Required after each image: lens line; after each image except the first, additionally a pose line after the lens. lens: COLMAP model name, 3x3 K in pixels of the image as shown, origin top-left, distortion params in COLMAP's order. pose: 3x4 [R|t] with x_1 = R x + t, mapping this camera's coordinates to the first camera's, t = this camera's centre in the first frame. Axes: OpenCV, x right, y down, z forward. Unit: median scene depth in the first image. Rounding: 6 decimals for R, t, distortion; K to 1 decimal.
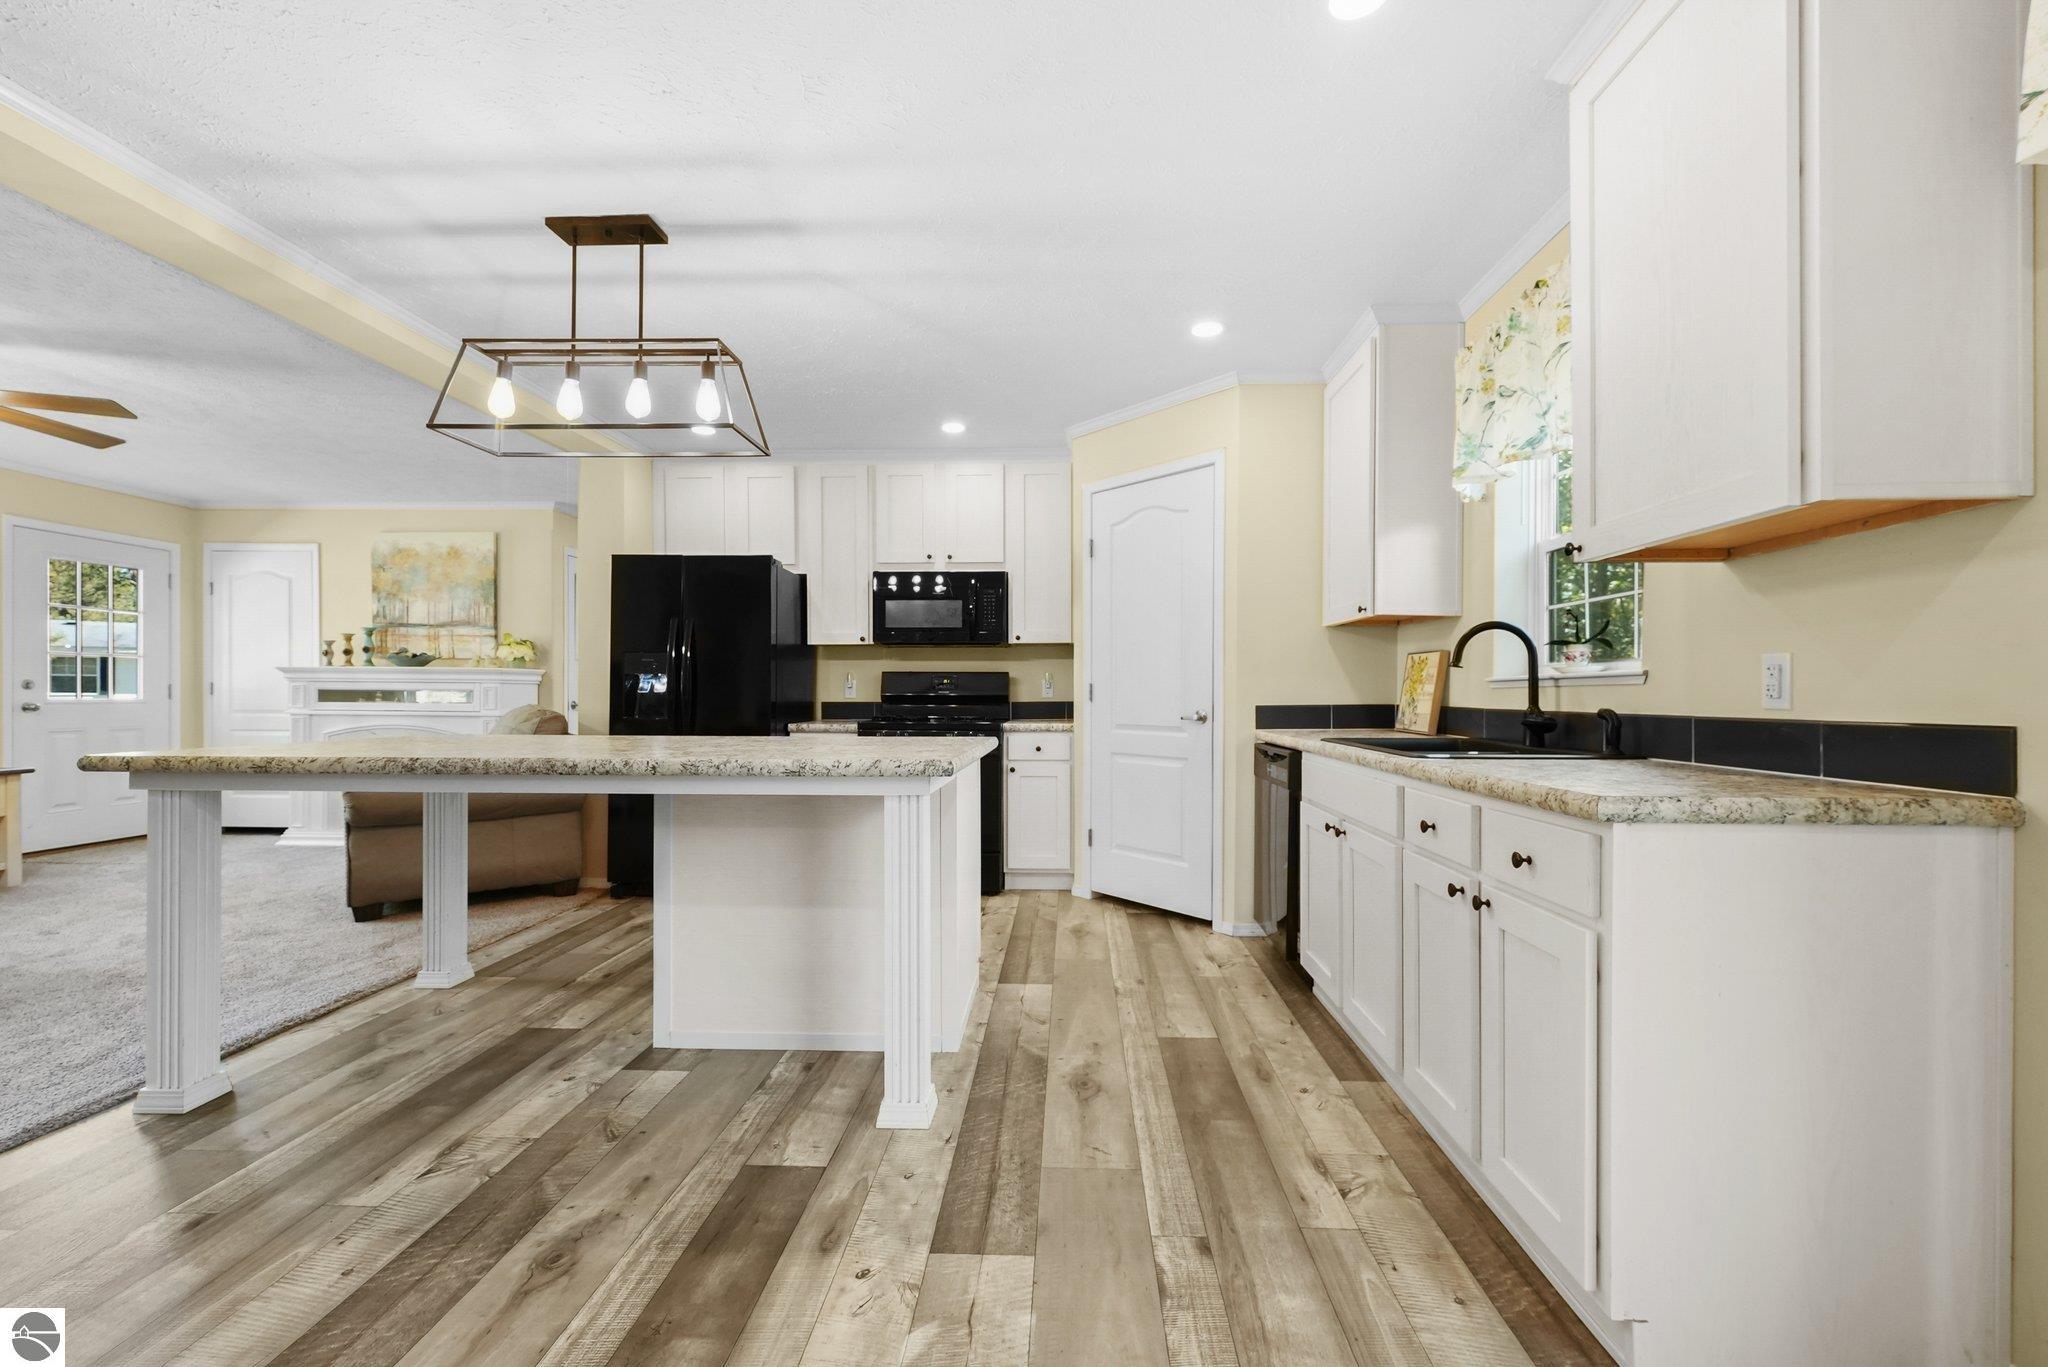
lens RADIAL K [[856.0, 0, 1037.5], [0, 856.0, 696.9], [0, 0, 1]] dist [0.001649, 0.000180]
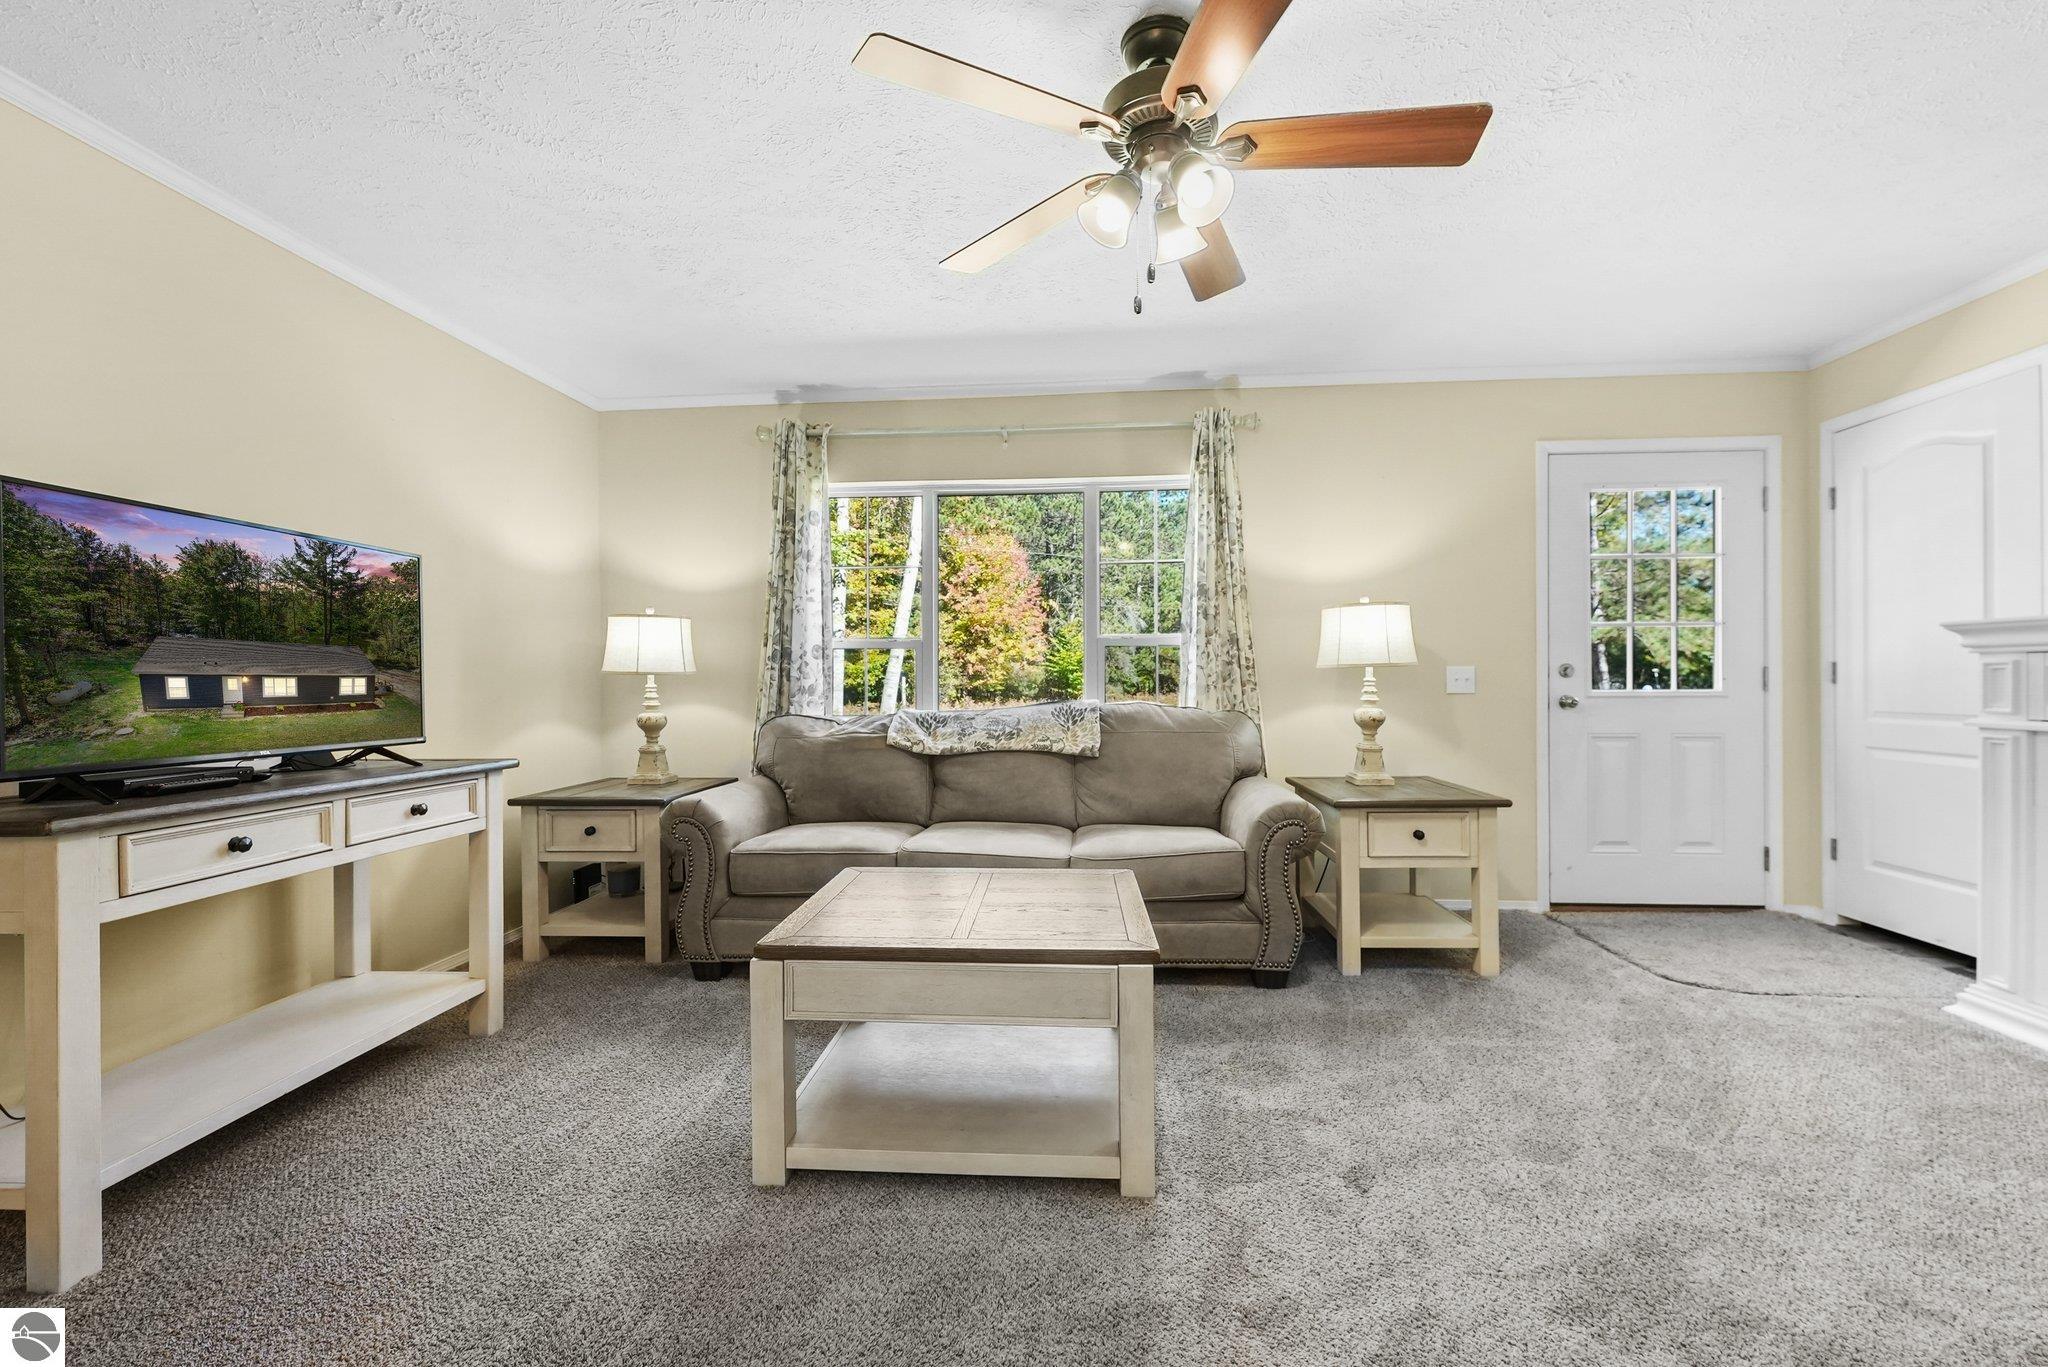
lens RADIAL K [[819.7, 0, 1037.3], [0, 819.7, 680.3], [0, 0, 1]] dist [0.000782, 0.000522]
pose [[-0.032685, -0.006683, -0.999443, -0.569471], [0.002527, 0.999974, -0.006769, -0.003602], [0.999463, -0.002747, -0.032667, 0.695907]]
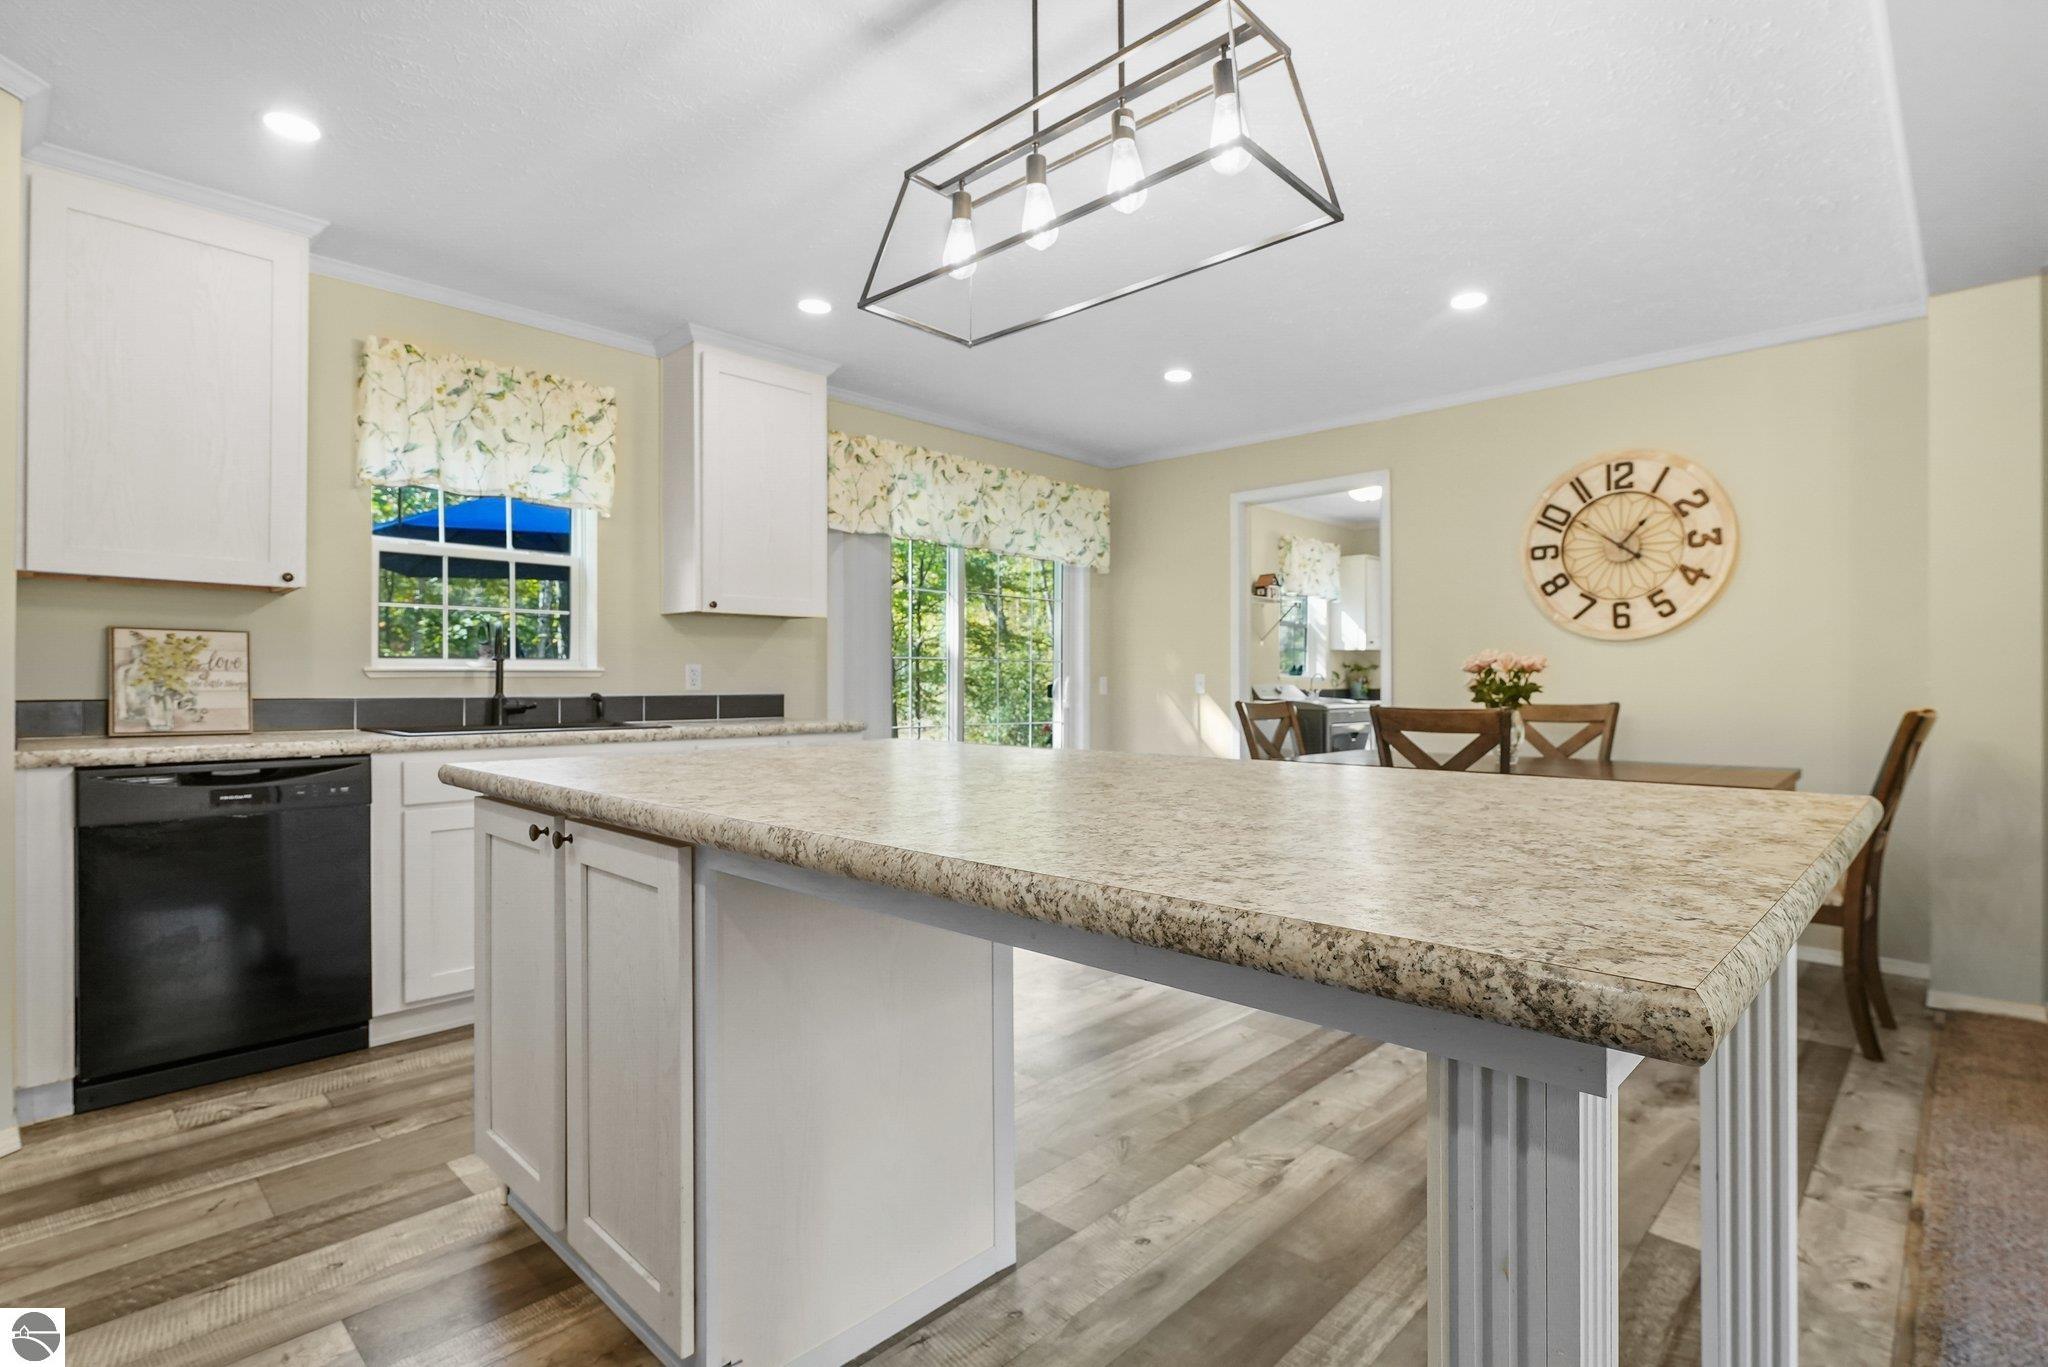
lens RADIAL K [[983.8, 0, 1035.7], [0, 983.8, 684.0], [0, 0, 1]] dist [0.001475, -0.000058]
pose [[-0.749996, -0.000722, 0.661442, -0.534577], [0.003019, 0.999985, 0.004514, -0.004329], [-0.661436, 0.005383, -0.749982, 0.876661]]
